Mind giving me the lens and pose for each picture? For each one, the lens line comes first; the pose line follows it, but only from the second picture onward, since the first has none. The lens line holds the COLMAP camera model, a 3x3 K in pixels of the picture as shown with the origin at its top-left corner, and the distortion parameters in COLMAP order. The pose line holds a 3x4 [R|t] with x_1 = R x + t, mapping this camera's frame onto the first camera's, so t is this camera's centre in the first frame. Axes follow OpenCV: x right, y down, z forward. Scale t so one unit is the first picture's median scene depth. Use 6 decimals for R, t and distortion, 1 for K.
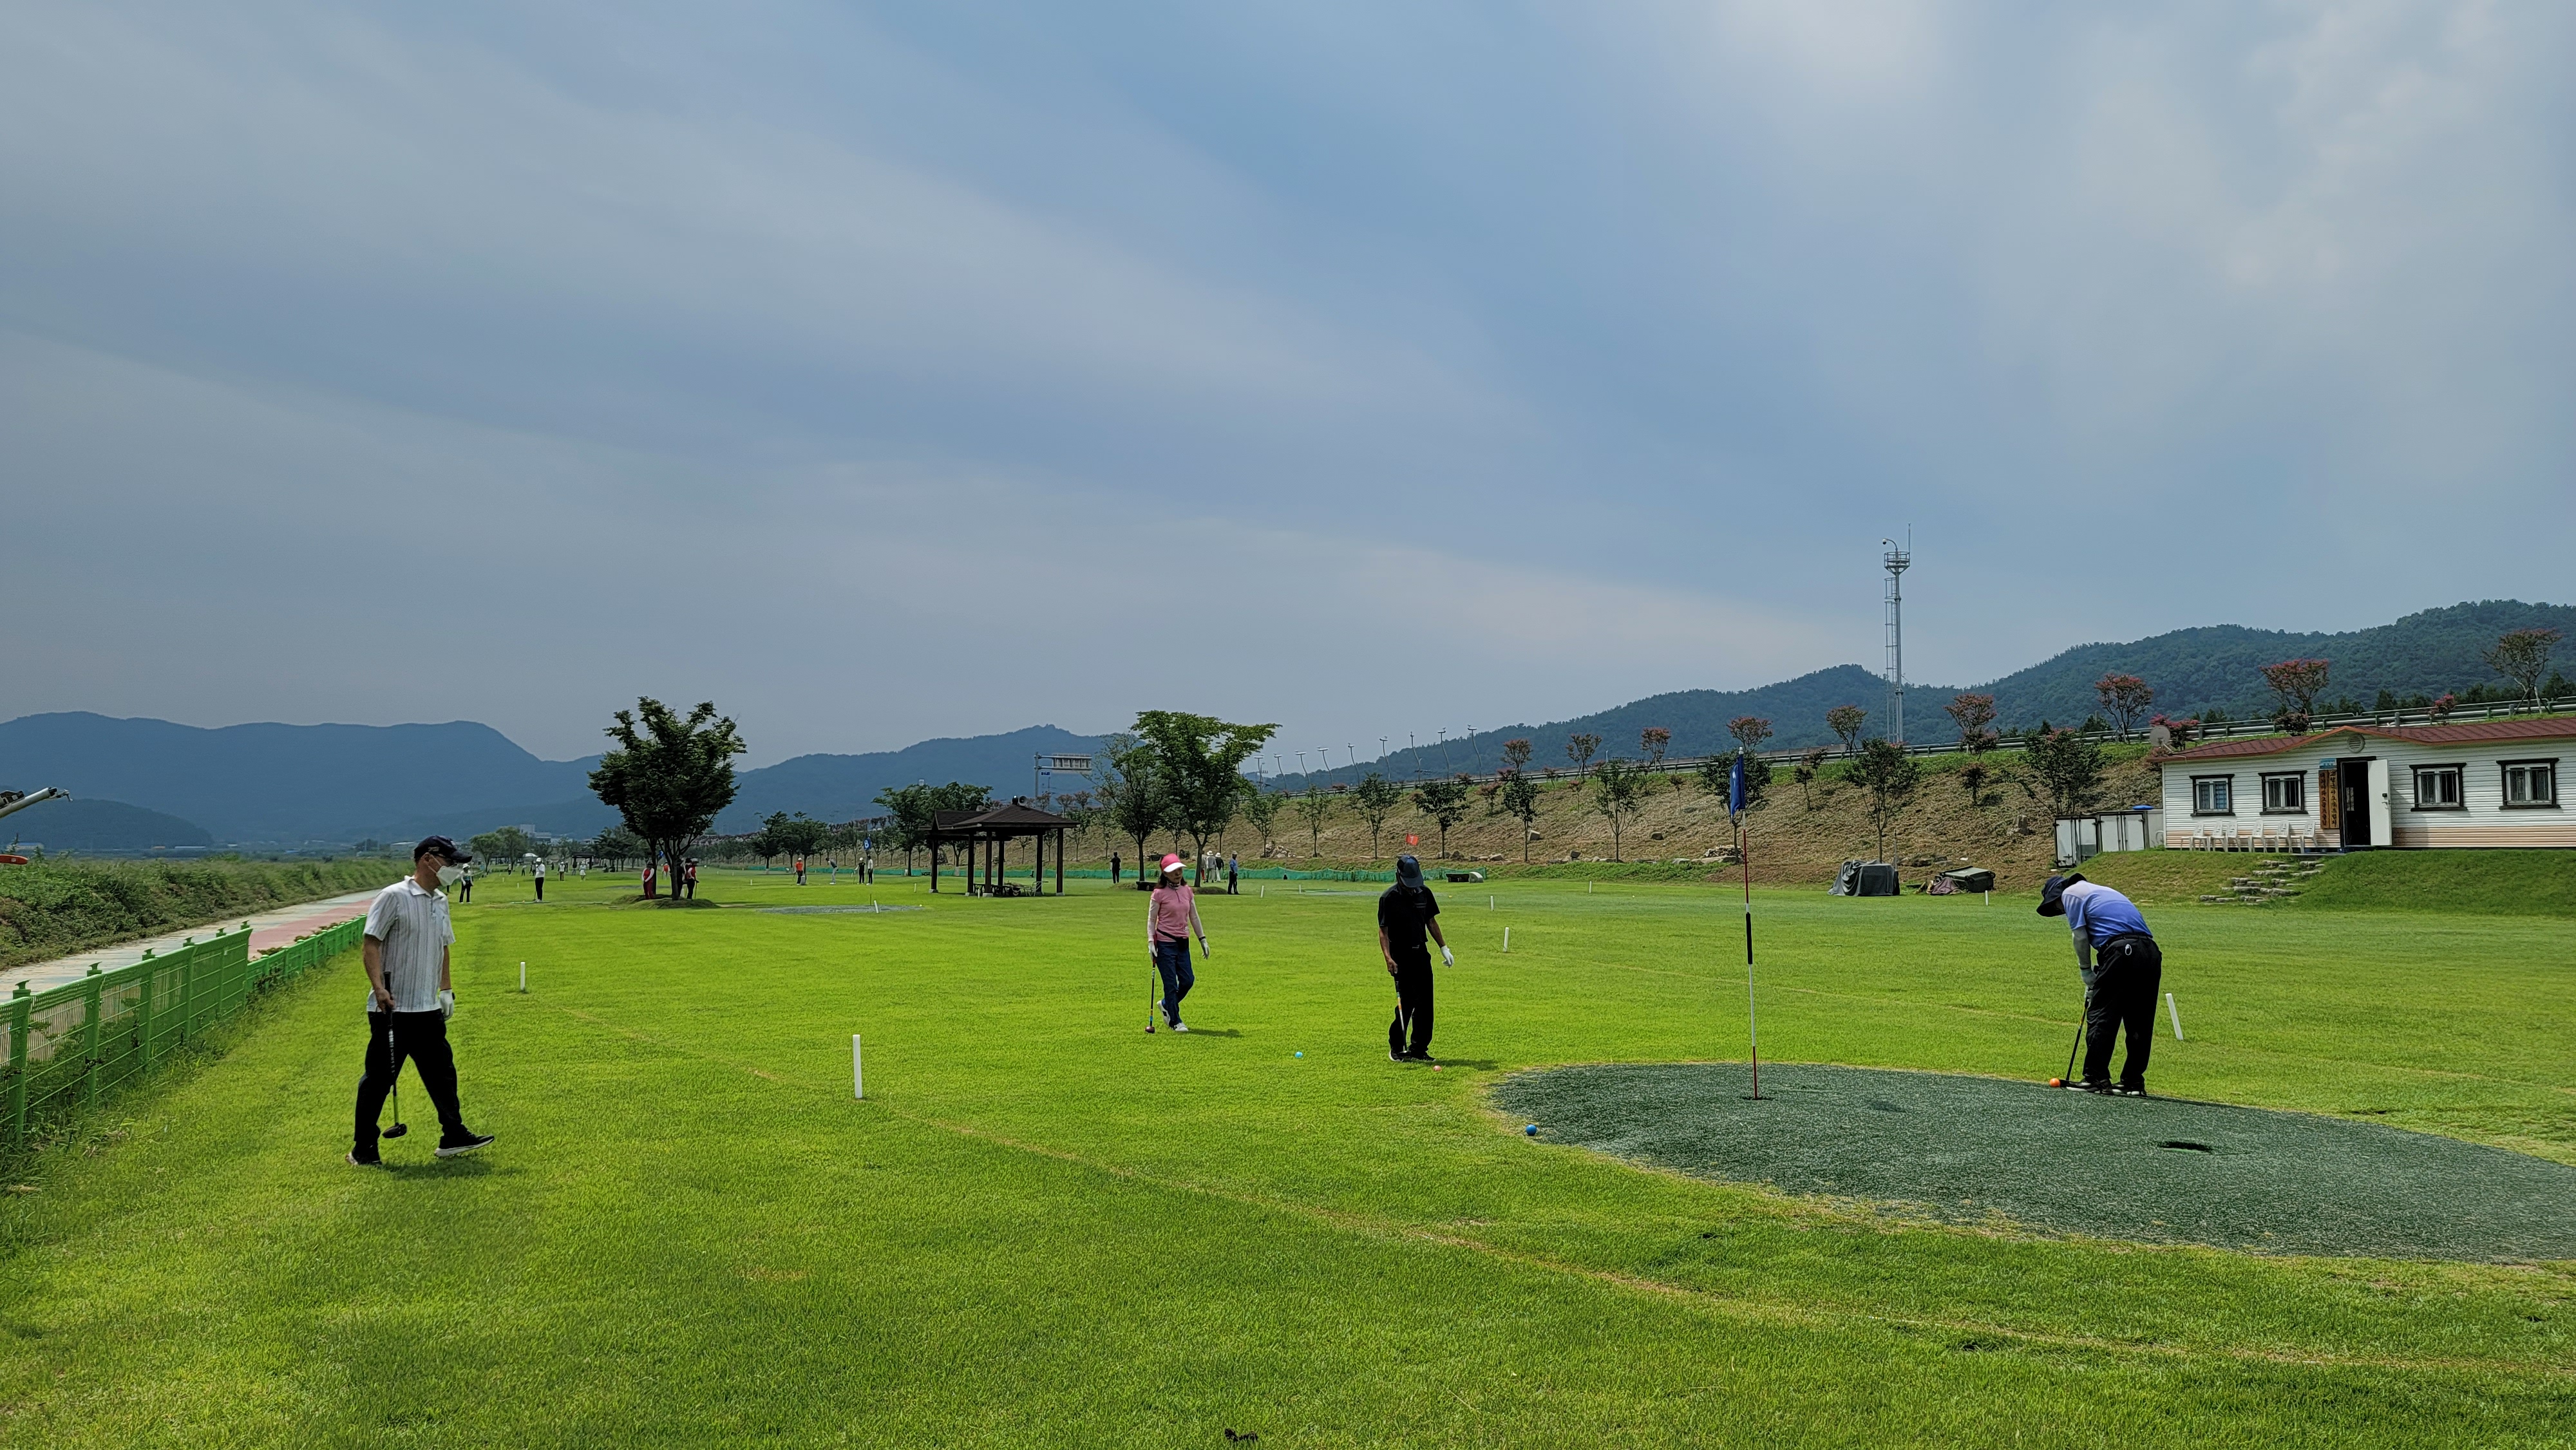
lens RADIAL K [[1894.0, 0, 1262.7], [0, 1894.0, 732.8], [0, 0, 1]] dist [0.073817, -0.063671]
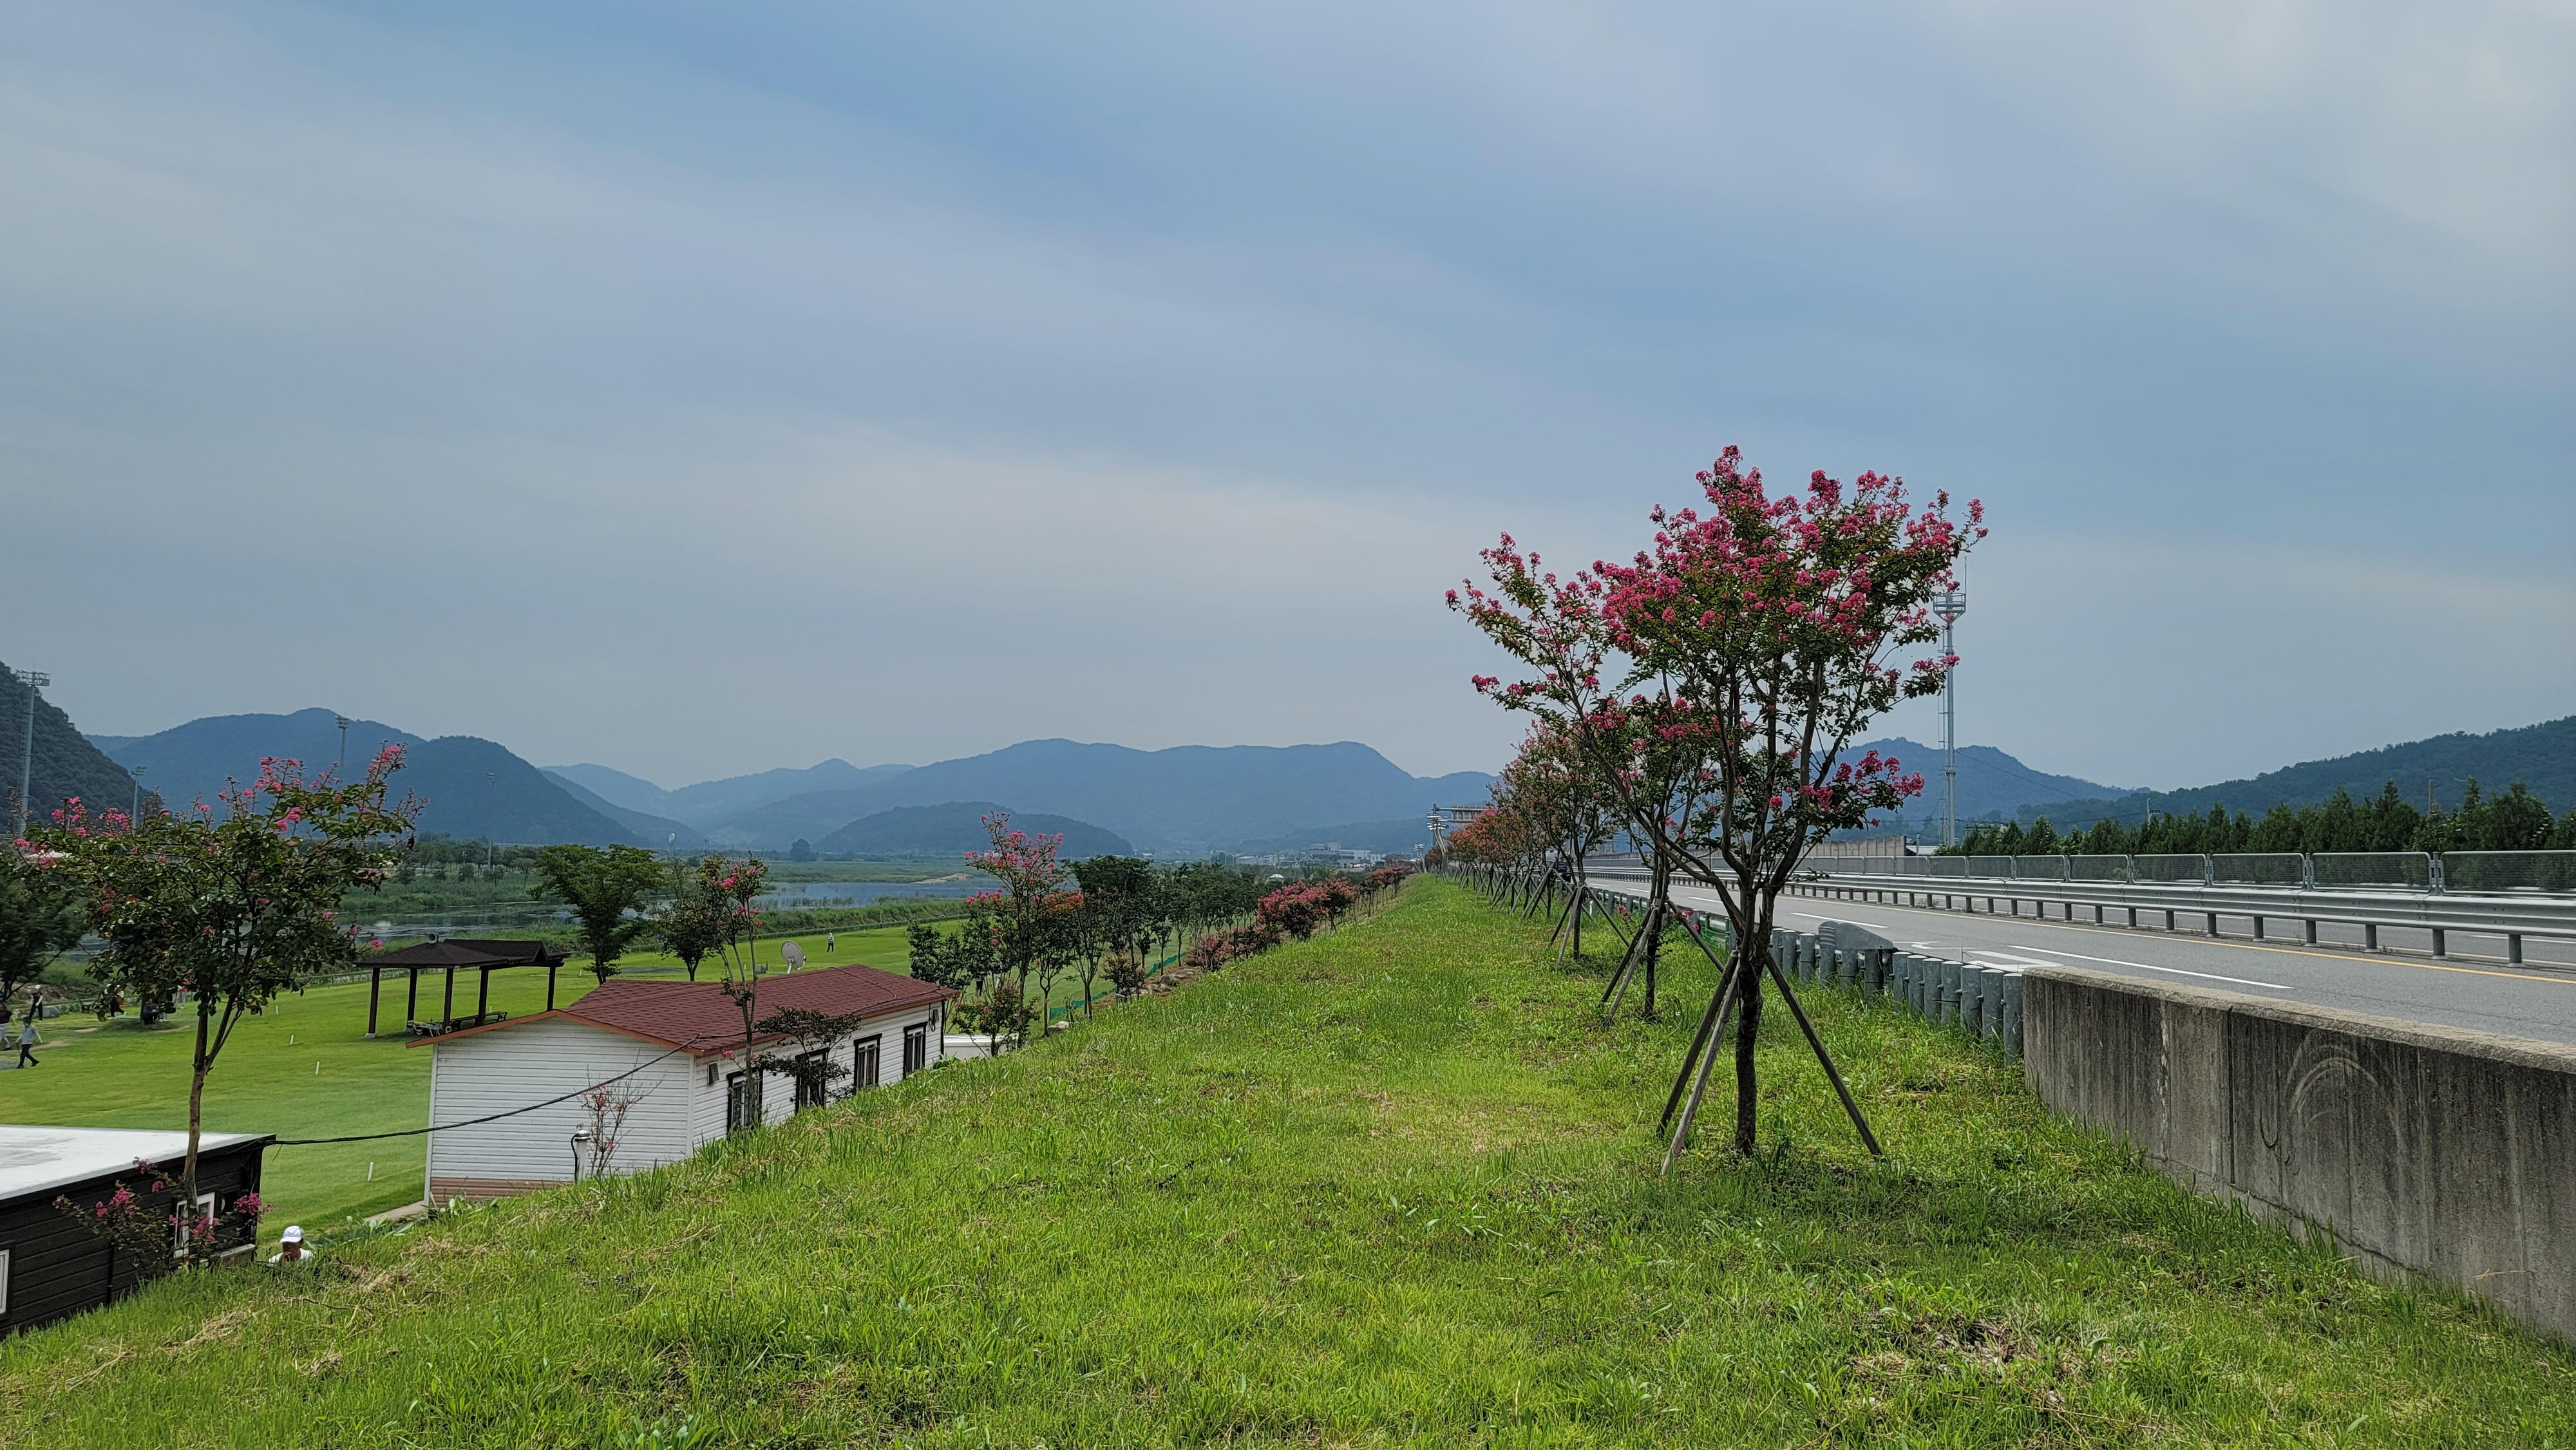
lens RADIAL K [[1894.0, 0, 1285.0], [0, 1894.0, 720.7], [0, 0, 1]] dist [0.073817, -0.063671]
pose [[0.897234, -0.020010, -0.441101, 0.696289], [0.014735, 0.999773, -0.015382, -0.054678], [0.441309, 0.007302, 0.897326, 0.281328]]
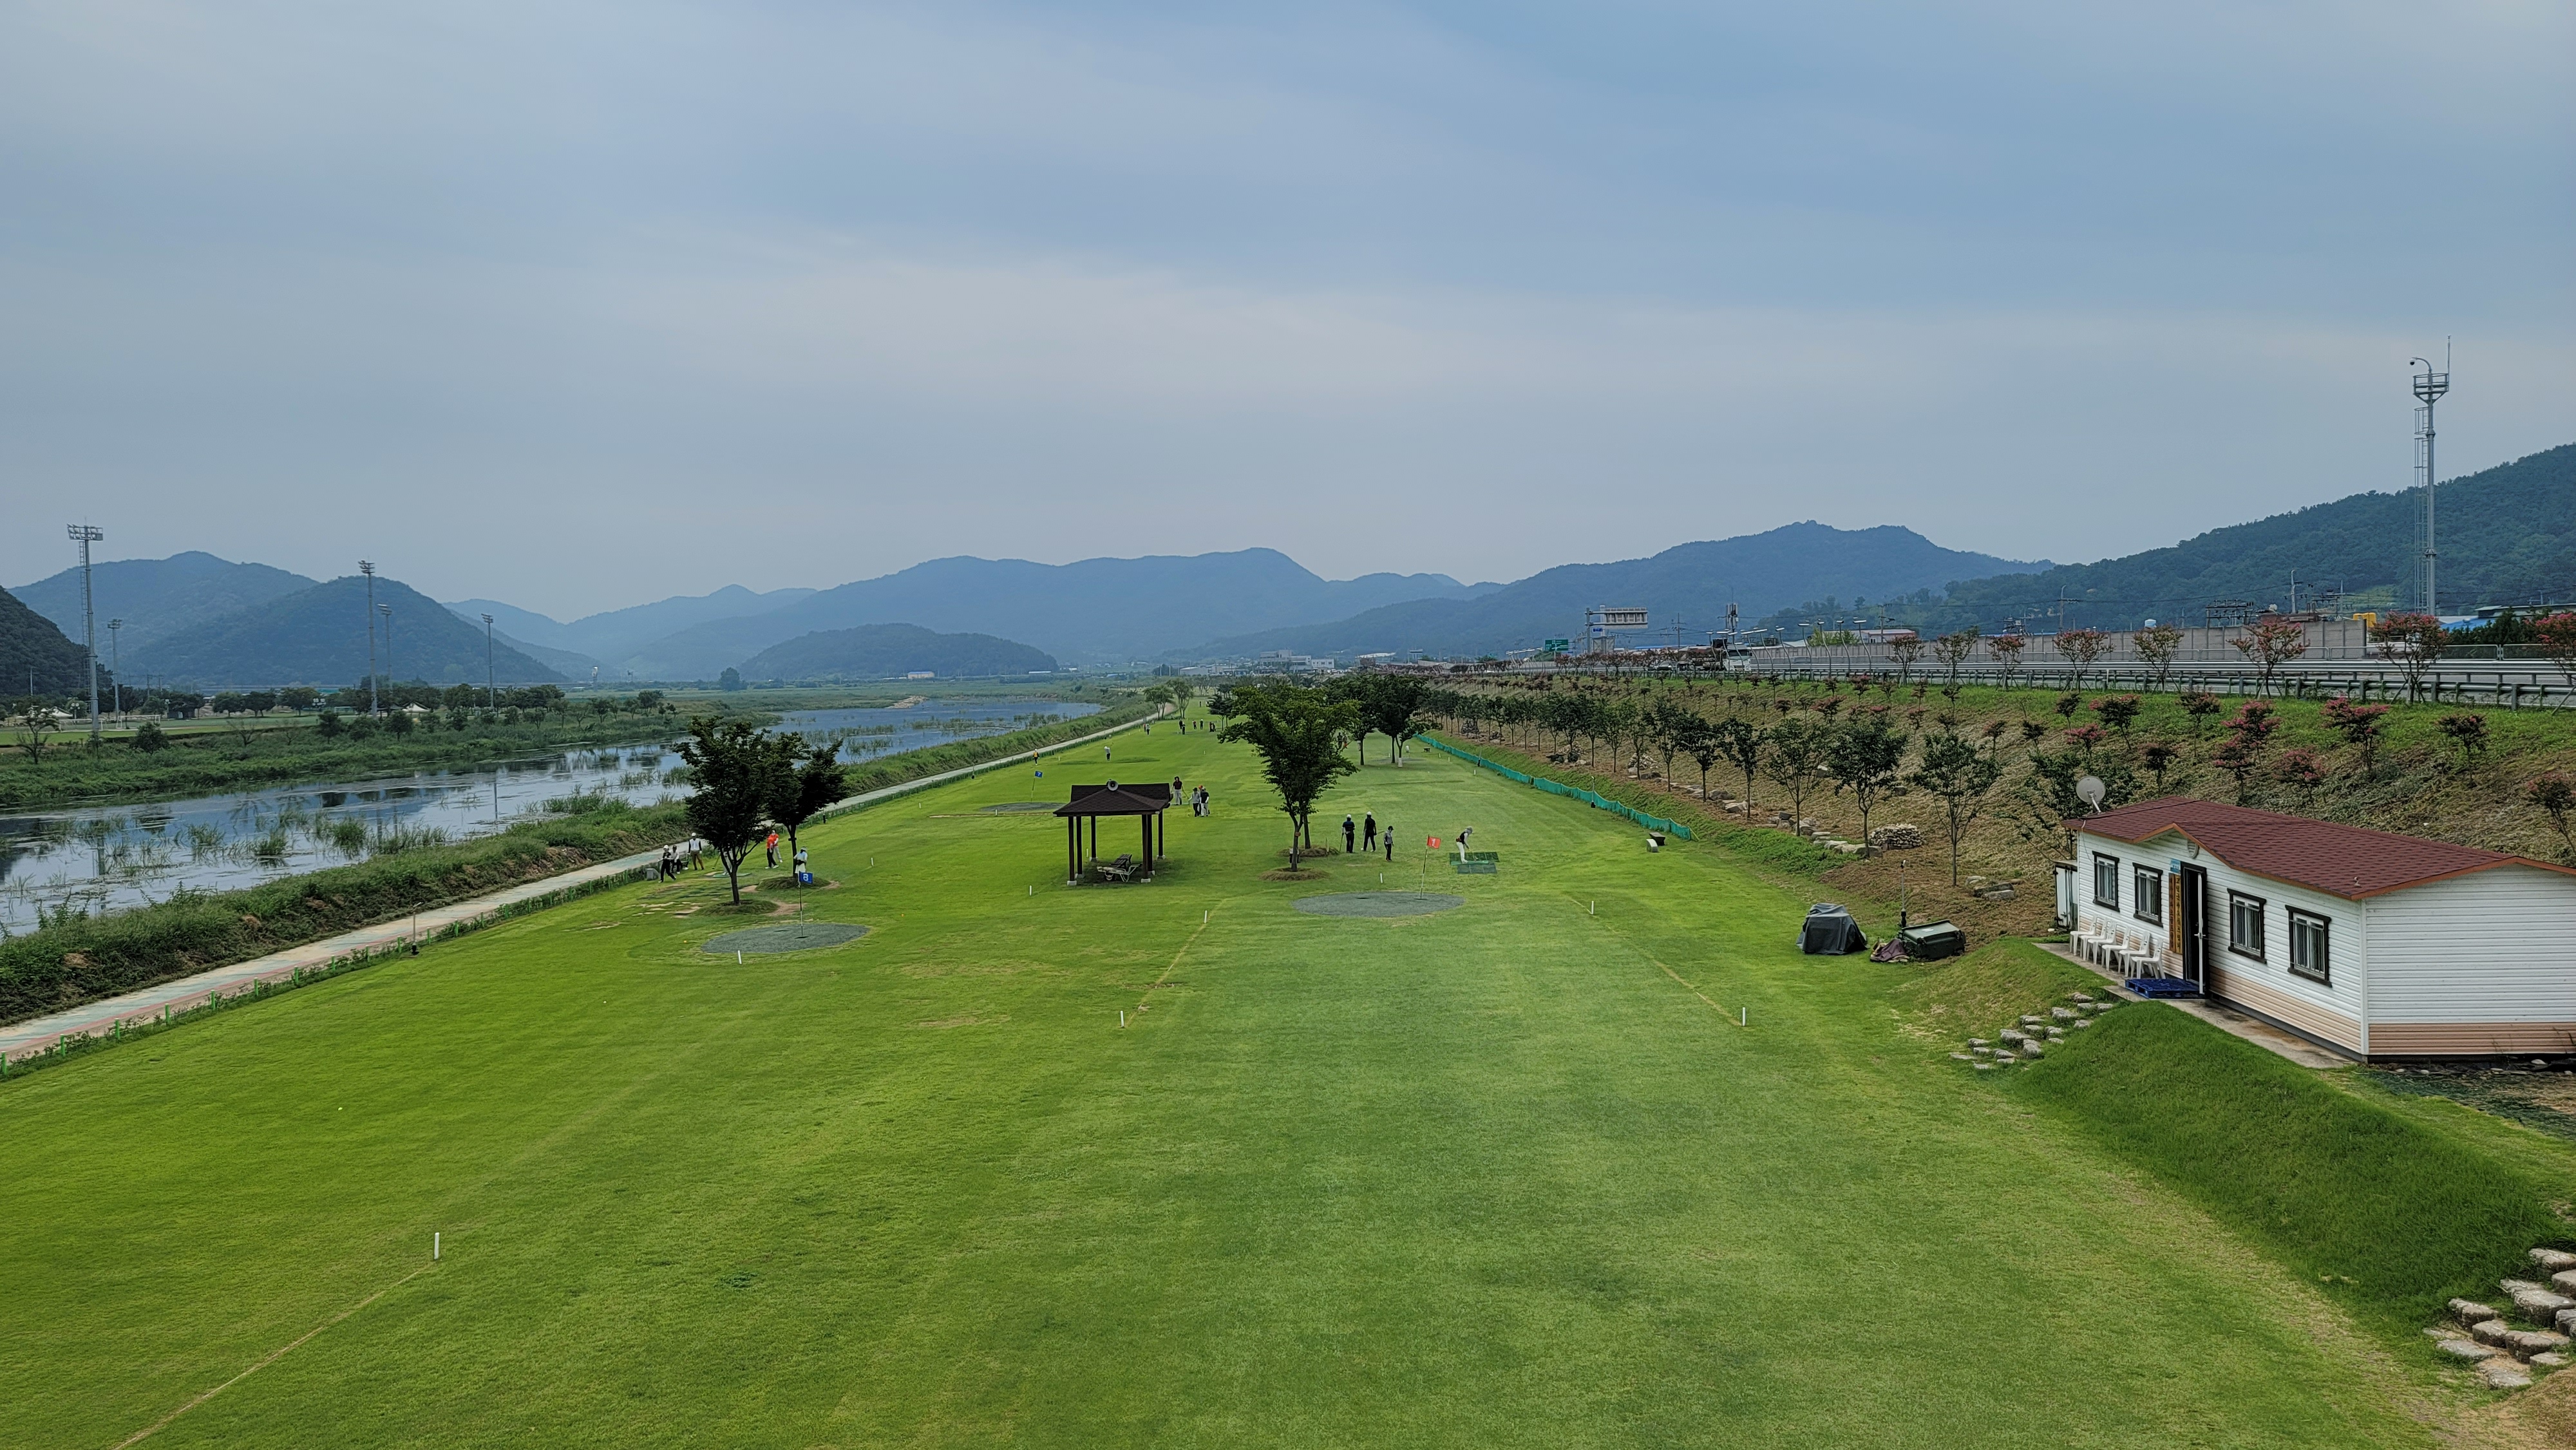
lens RADIAL K [[1894.0, 0, 1270.0], [0, 1894.0, 726.0], [0, 0, 1]] dist [0.073817, -0.063671]
pose [[0.918592, -0.014136, -0.394954, 0.330153], [0.054452, 0.994356, 0.091055, -0.078397], [0.391437, -0.105149, 0.914178, 0.120031]]
